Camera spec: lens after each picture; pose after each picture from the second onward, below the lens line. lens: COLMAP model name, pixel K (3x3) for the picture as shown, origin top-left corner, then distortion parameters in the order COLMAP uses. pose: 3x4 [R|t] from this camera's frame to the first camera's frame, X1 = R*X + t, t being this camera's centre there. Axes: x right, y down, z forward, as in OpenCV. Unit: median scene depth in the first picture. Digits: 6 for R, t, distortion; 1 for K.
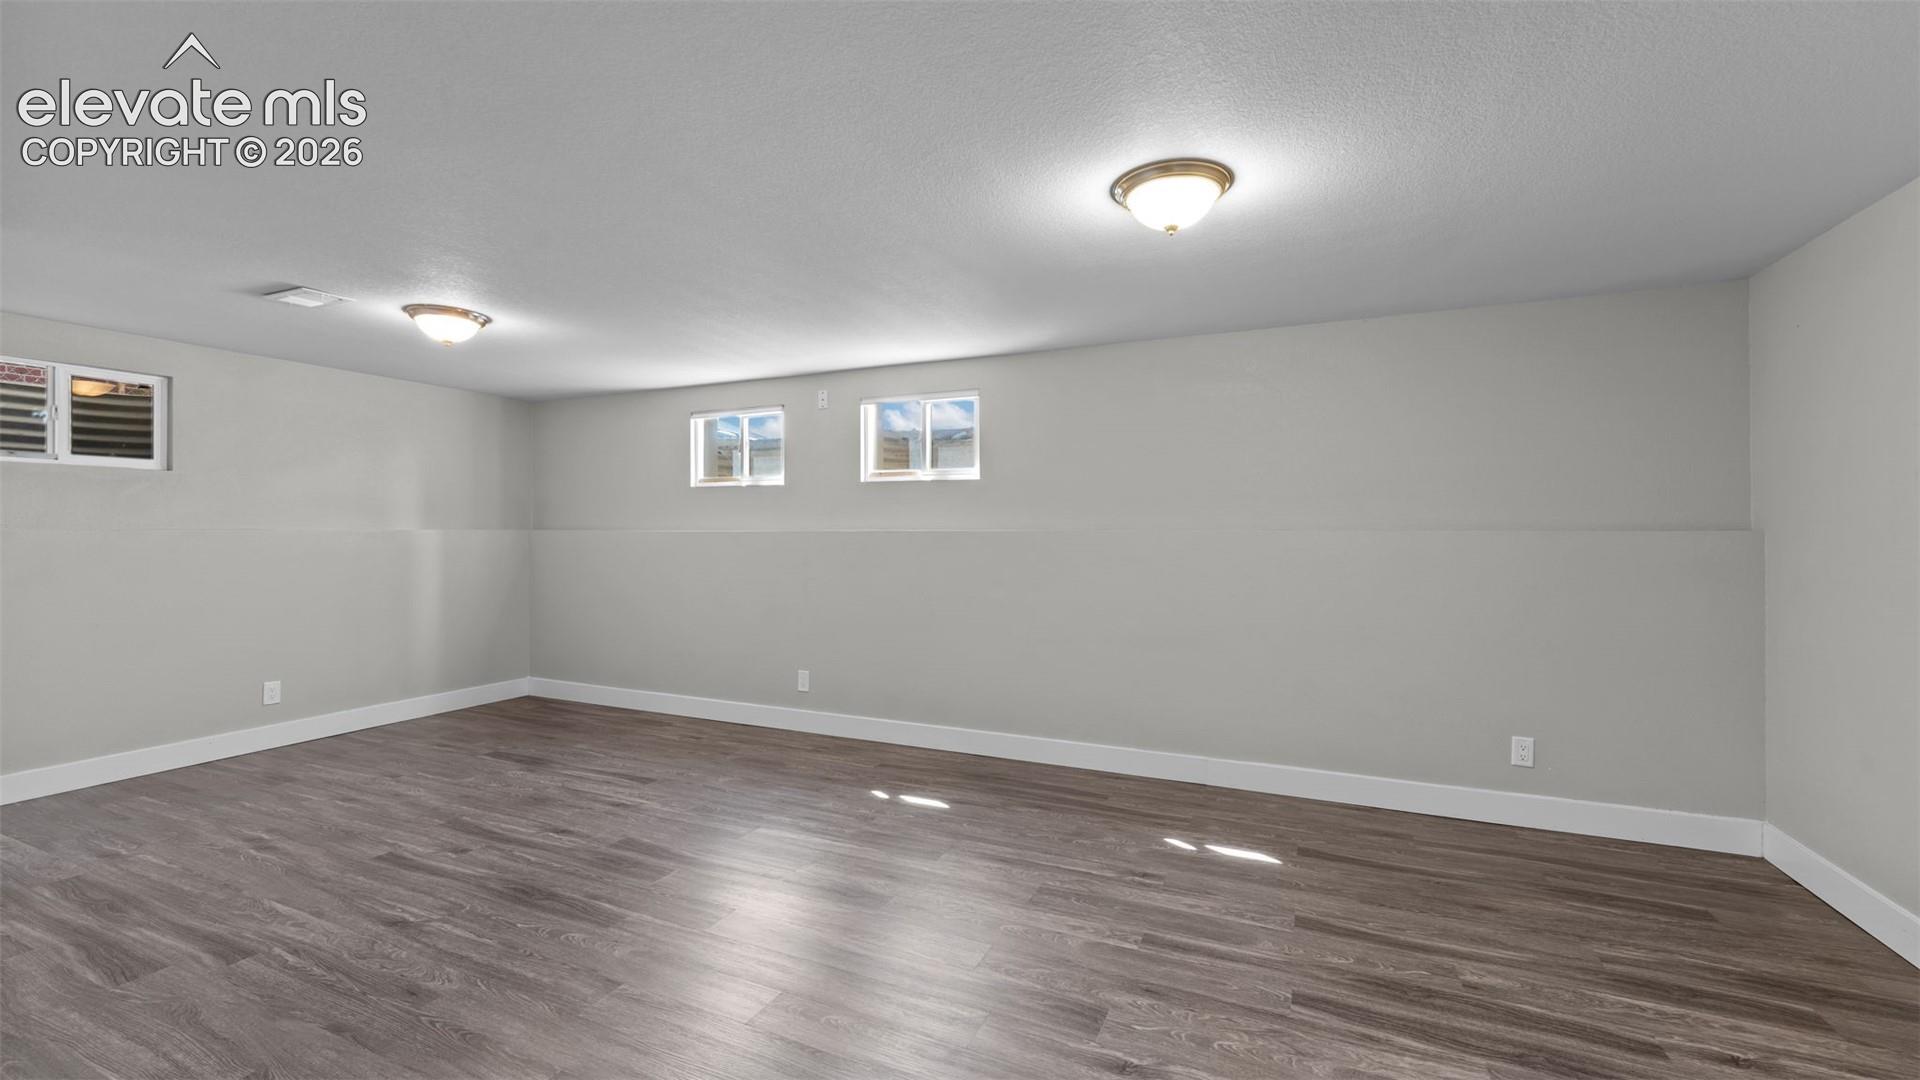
lens RADIAL K [[778.1, 0, 956.3], [0, 778.1, 532.6], [0, 0, 1]] dist [0.000702, -0.000323]
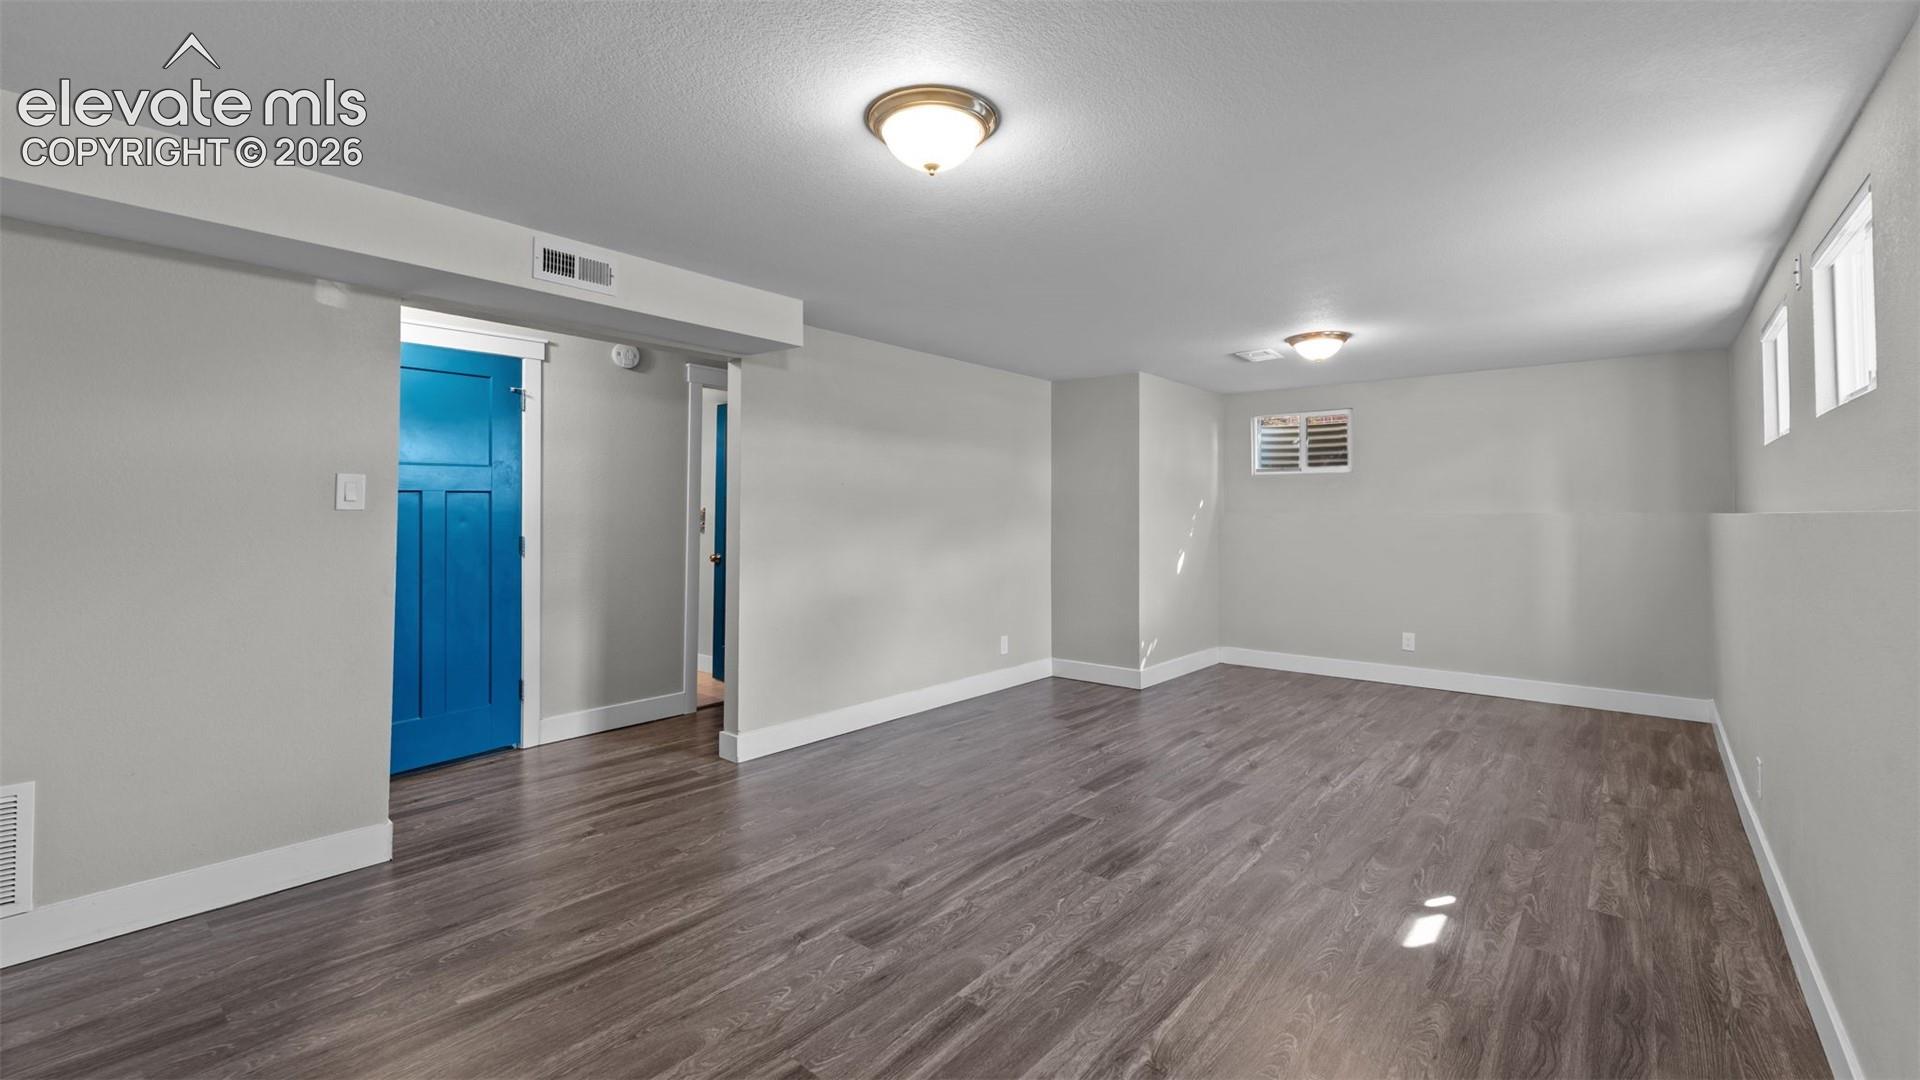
lens RADIAL K [[778.1, 0, 956.3], [0, 778.1, 532.6], [0, 0, 1]] dist [0.000702, -0.000323]
pose [[-0.261318, 0.024017, -0.964954, 0.785982], [-0.003370, 0.999662, 0.025794, -0.002848], [0.965247, 0.009992, -0.261149, 0.906380]]
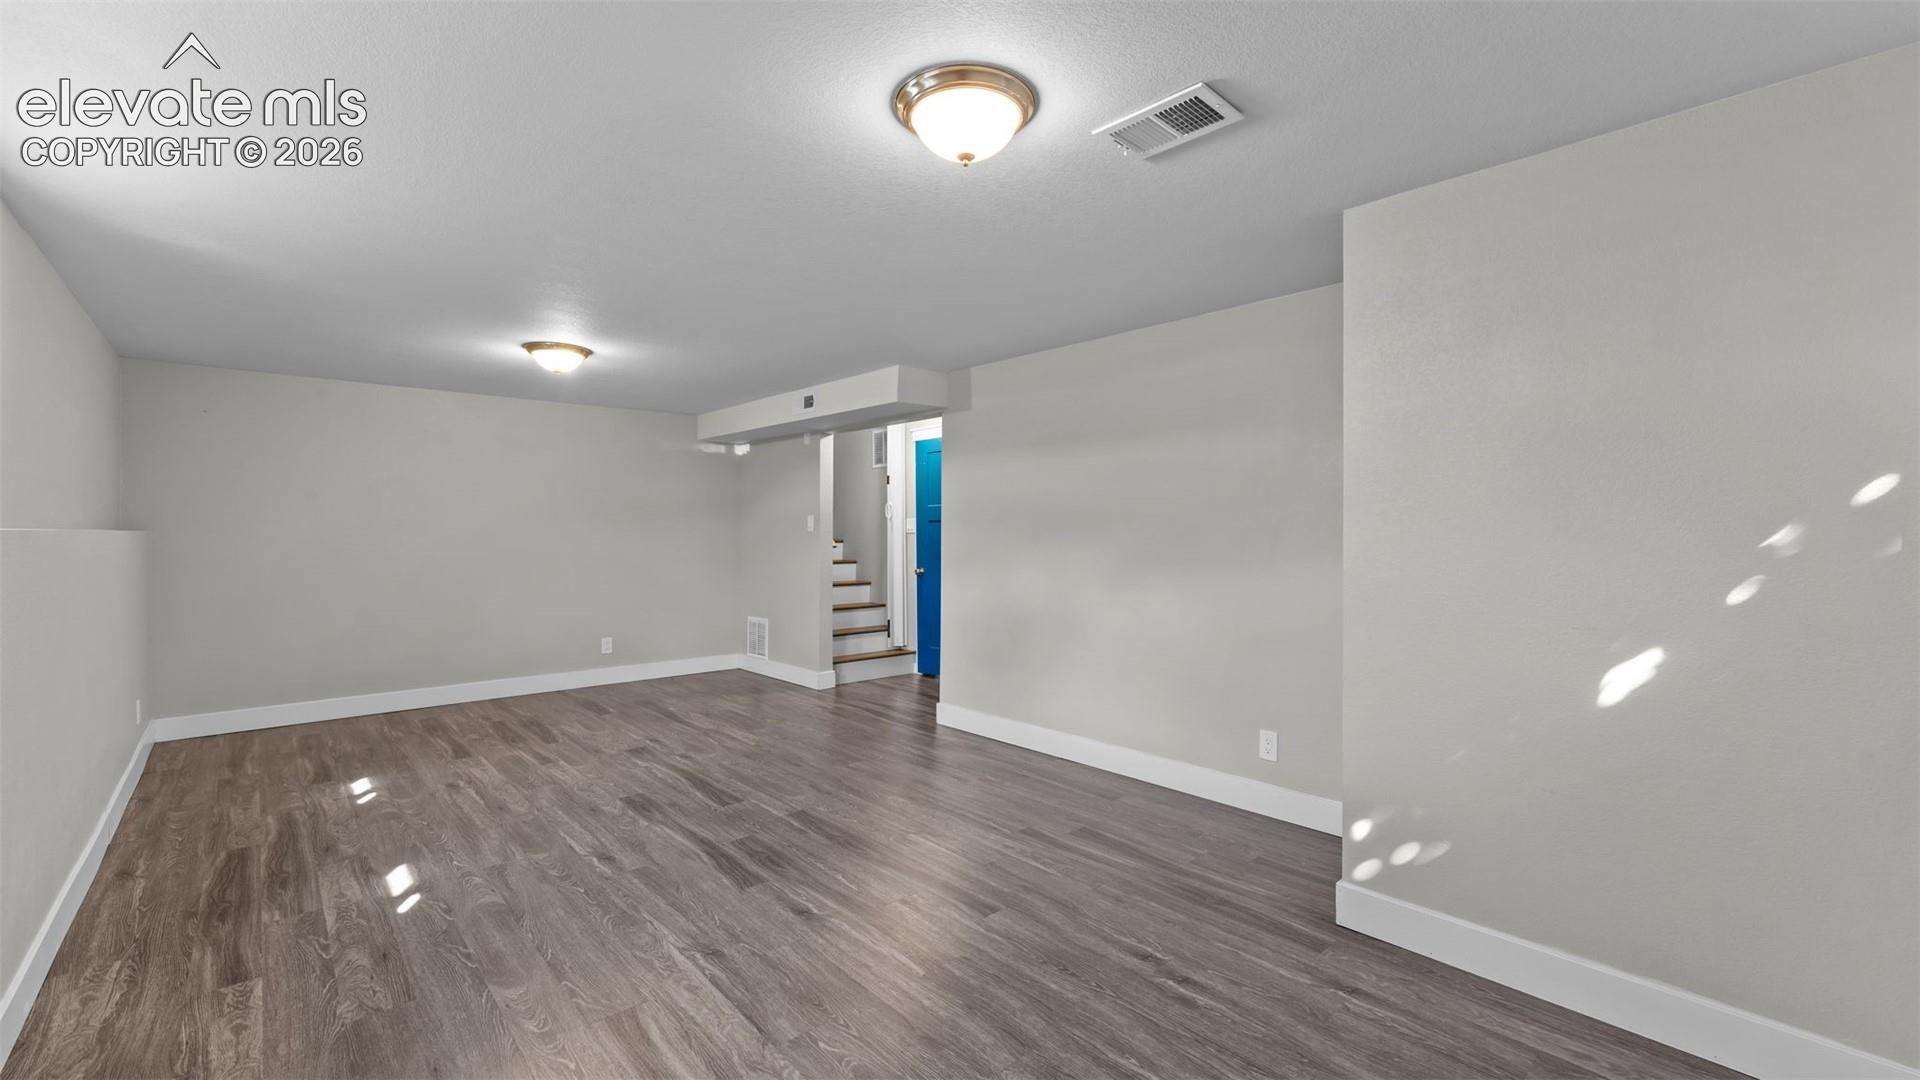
lens RADIAL K [[789.7, 0, 978.9], [0, 789.7, 547.6], [0, 0, 1]] dist [0.001268, 0.000897]
pose [[-0.929141, -0.008211, 0.369634, -1.008633], [0.000232, 0.999740, 0.022789, -0.005779], [-0.369725, 0.021260, -0.928898, 1.743955]]
